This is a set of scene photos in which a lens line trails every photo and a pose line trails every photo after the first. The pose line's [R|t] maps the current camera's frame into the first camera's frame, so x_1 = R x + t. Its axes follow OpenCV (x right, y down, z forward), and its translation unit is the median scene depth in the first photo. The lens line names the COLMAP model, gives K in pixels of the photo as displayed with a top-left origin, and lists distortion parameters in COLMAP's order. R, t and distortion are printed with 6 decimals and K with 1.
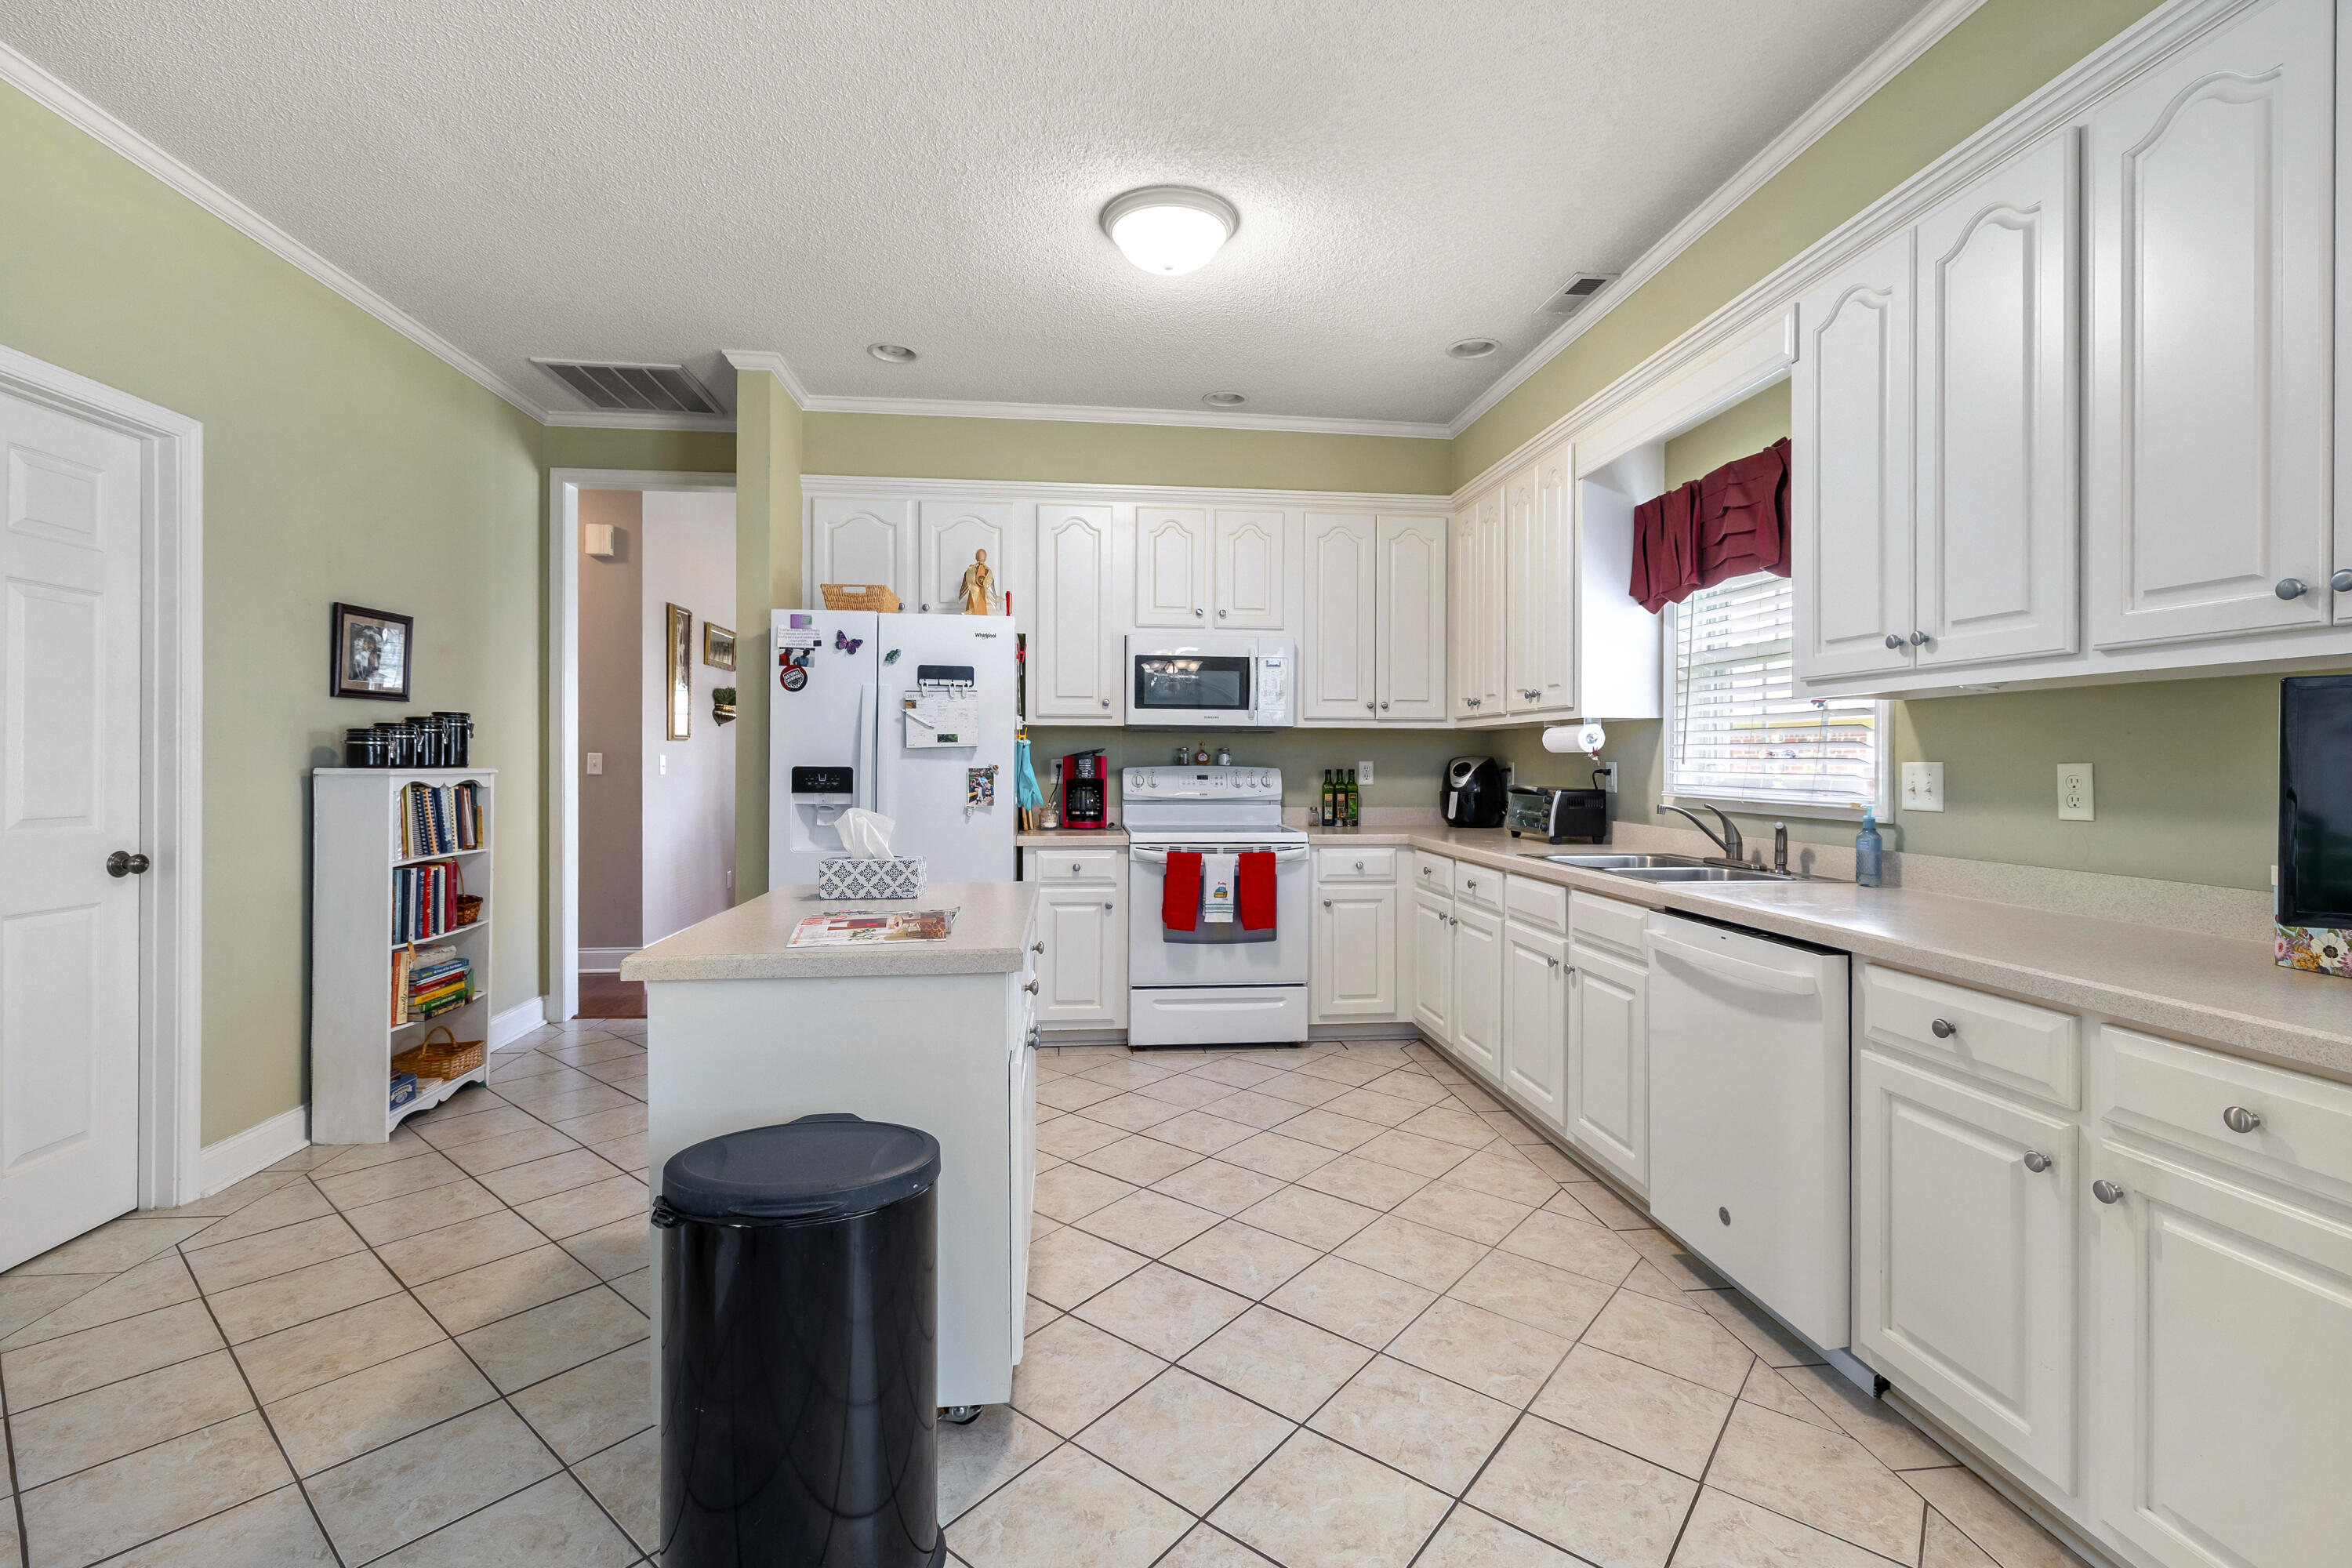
lens RADIAL K [[1029.6, 0, 1169.1], [0, 1029.6, 751.5], [0, 0, 1]] dist [0.001274, 0.000002]
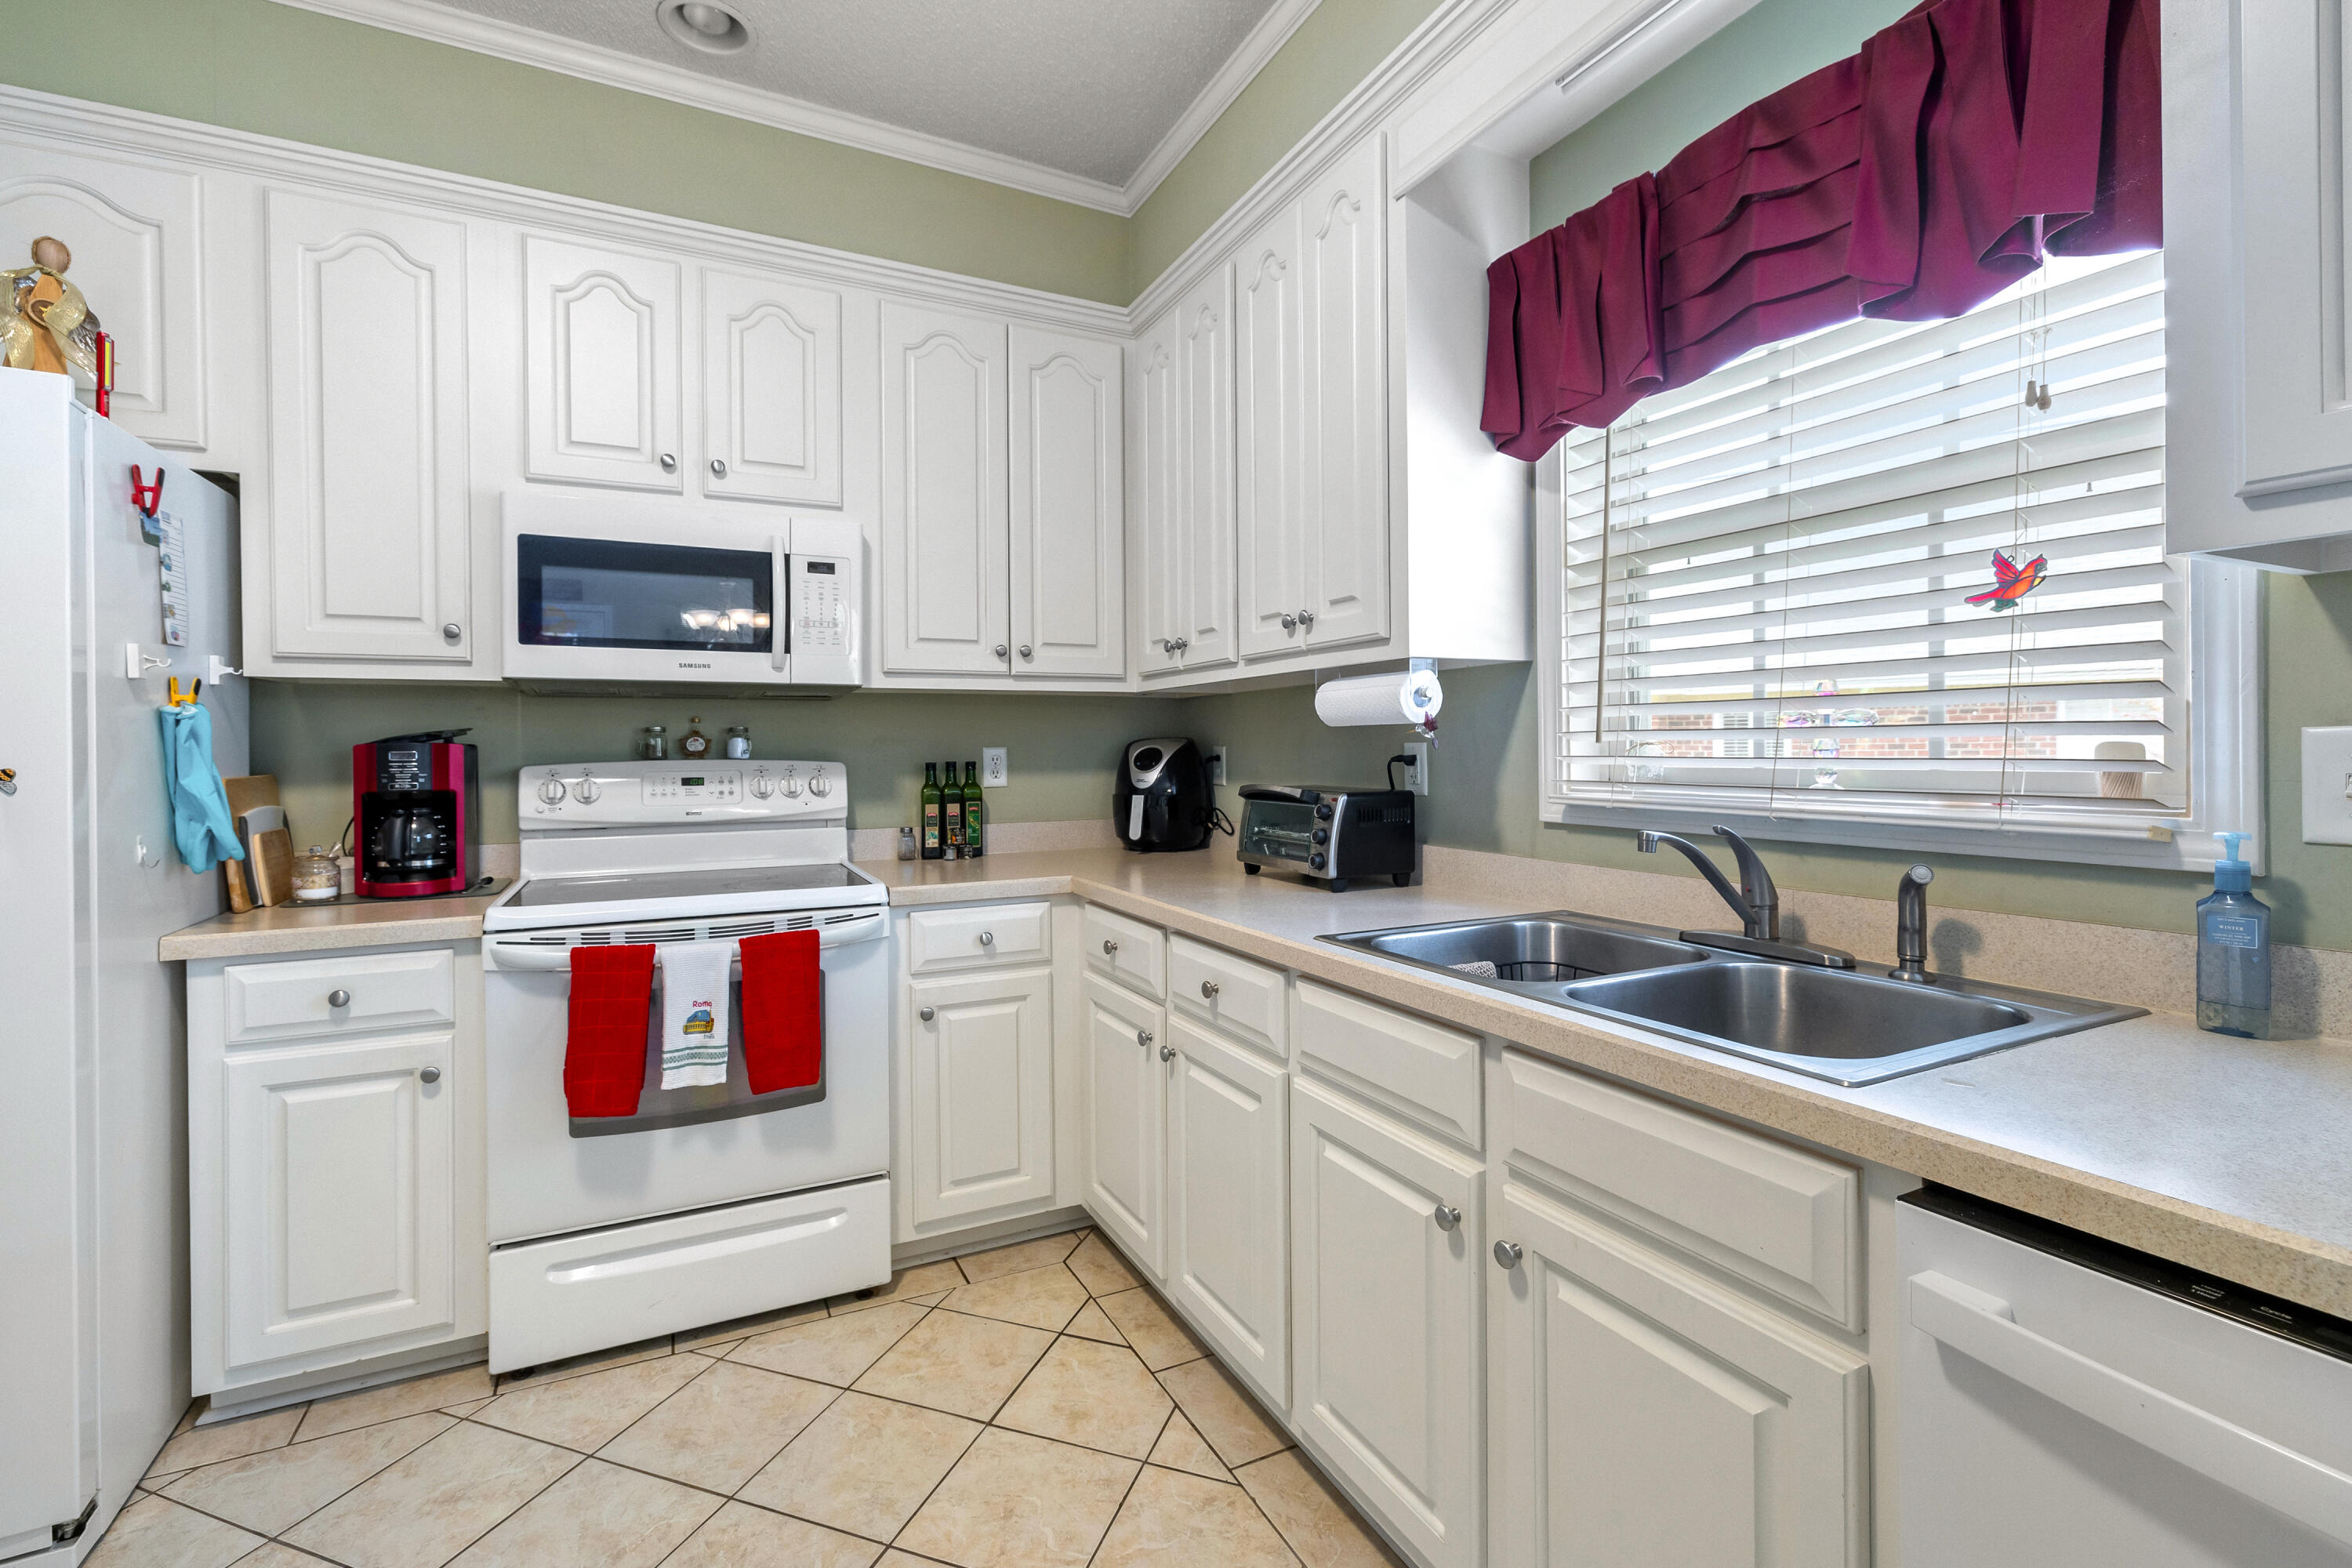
lens RADIAL K [[1029.6, 0, 1169.1], [0, 1029.6, 751.5], [0, 0, 1]] dist [0.001274, 0.000002]
pose [[0.936155, -0.013522, 0.351329, 0.087117], [0.010086, 0.999882, 0.011607, 0.006534], [-0.351444, -0.007322, 0.936180, 0.464281]]
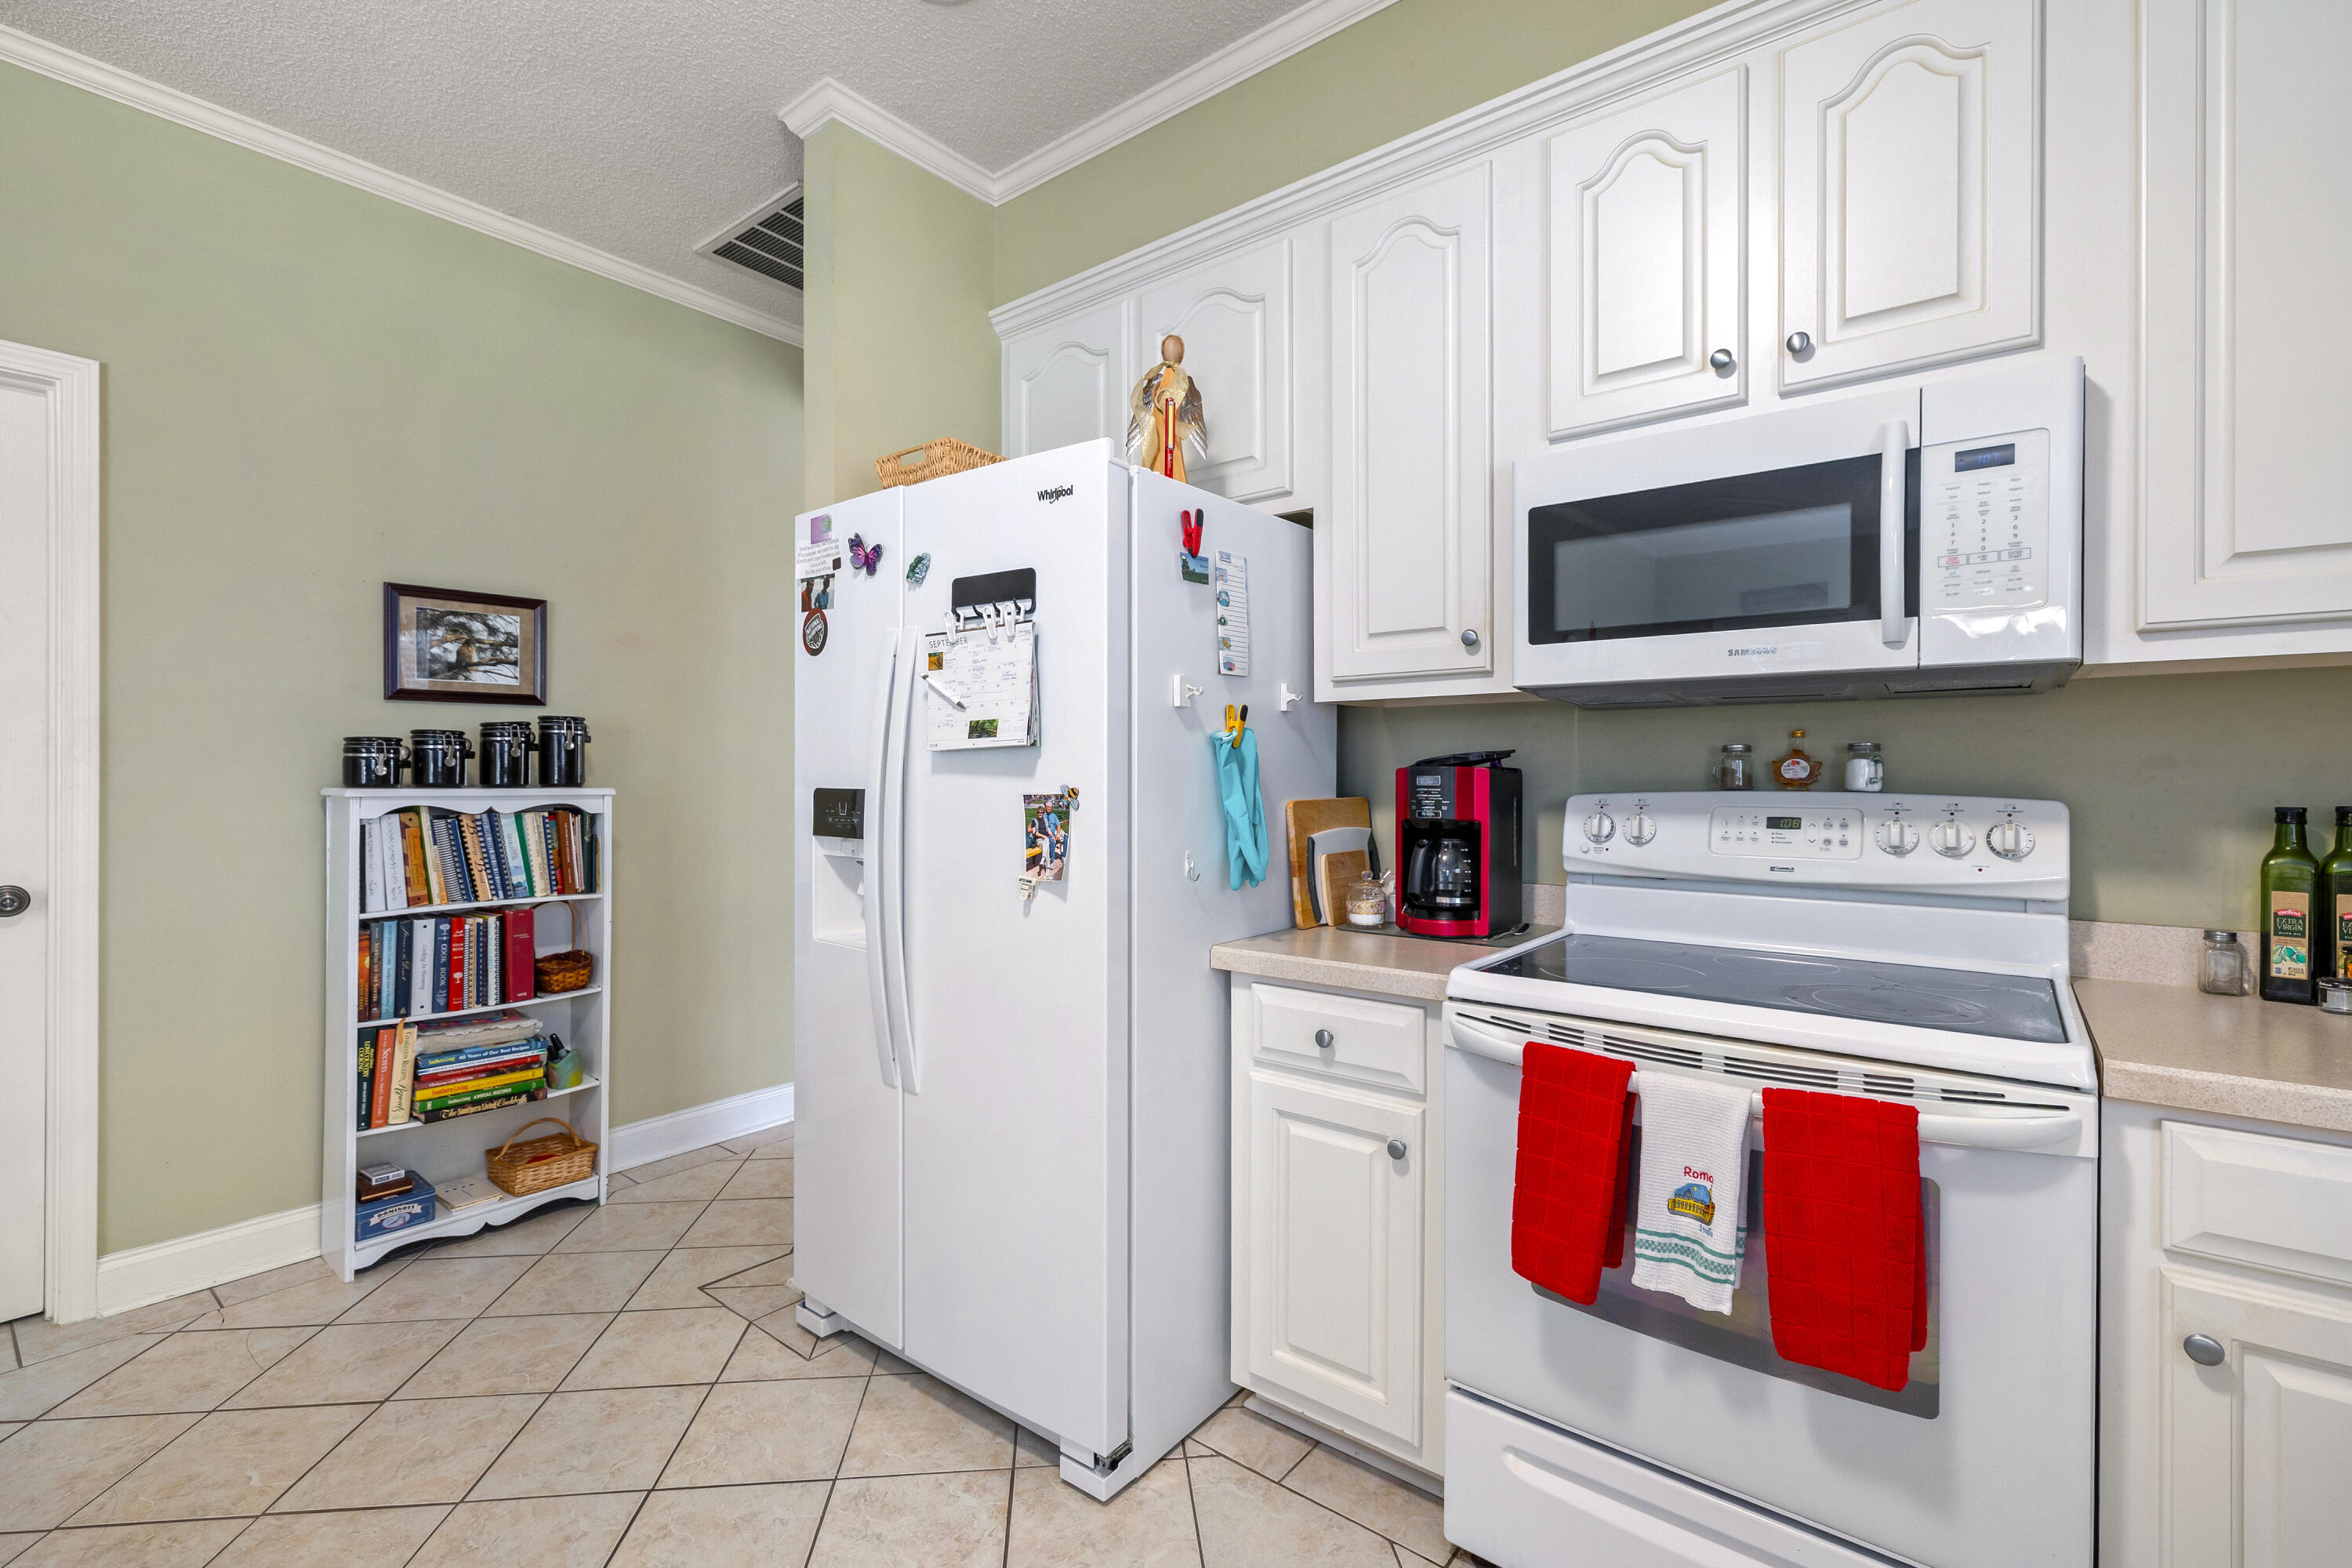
lens RADIAL K [[1033.7, 0, 1167.0], [0, 1033.7, 778.2], [0, 0, 1]] dist [-0.000788, 0.000147]
pose [[0.715477, -0.001543, -0.698634, 0.151925], [0.005777, 0.999976, 0.003708, 0.007313], [0.698612, -0.006689, 0.715470, 0.657508]]
